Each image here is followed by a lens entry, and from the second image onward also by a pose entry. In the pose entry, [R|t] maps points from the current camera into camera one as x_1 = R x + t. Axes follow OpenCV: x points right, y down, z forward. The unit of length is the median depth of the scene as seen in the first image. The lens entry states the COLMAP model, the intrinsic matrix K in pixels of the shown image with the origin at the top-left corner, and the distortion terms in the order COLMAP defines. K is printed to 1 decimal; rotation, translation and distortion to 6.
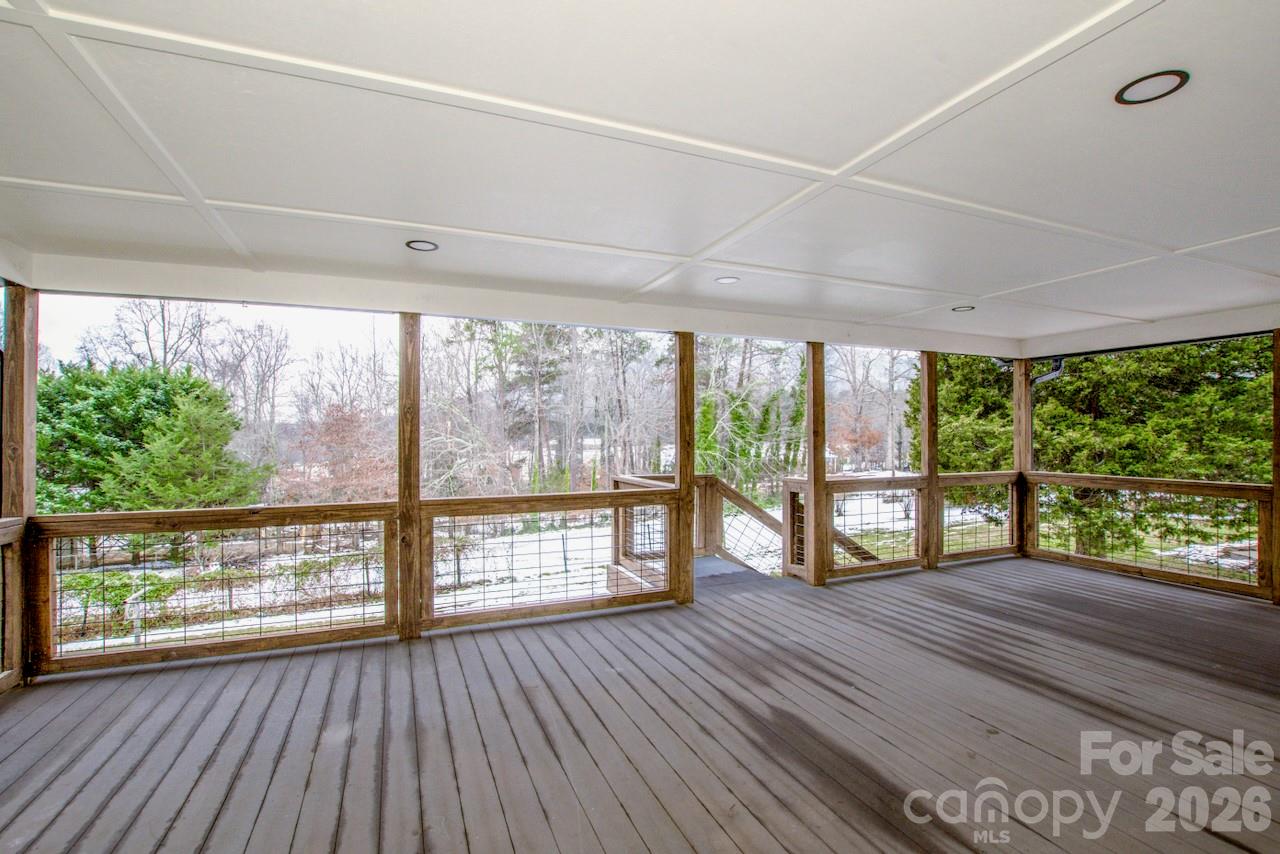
lens RADIAL K [[576.9, 0, 636.4], [0, 576.9, 427.9], [0, 0, 1]] dist [-0.029760, 0.002183]
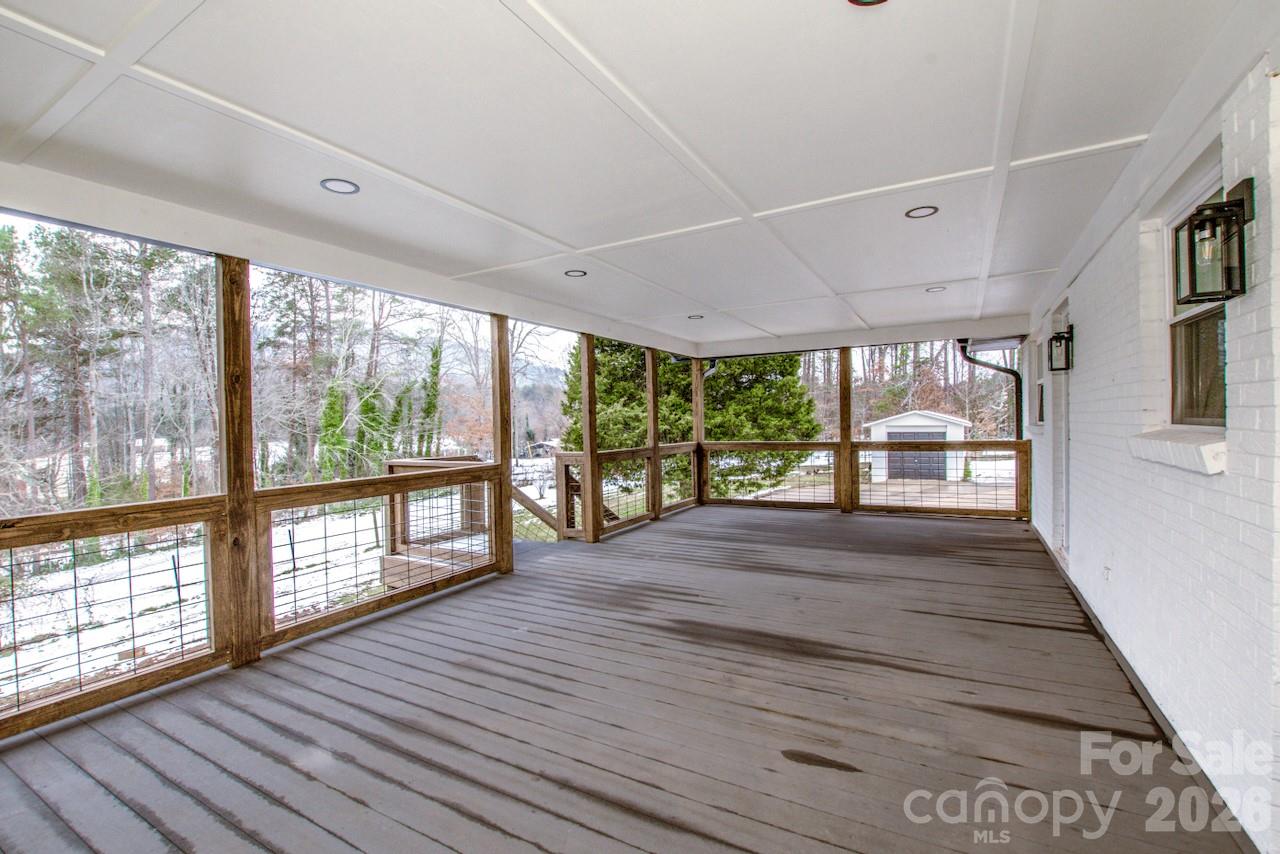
lens RADIAL K [[576.9, 0, 625.5], [0, 576.9, 435.7], [0, 0, 1]] dist [-0.029760, 0.002183]
pose [[0.790419, -0.028891, 0.611885, -0.315271], [0.014528, 0.999490, 0.028426, 0.022670], [-0.612395, -0.013579, 0.790436, 0.031716]]
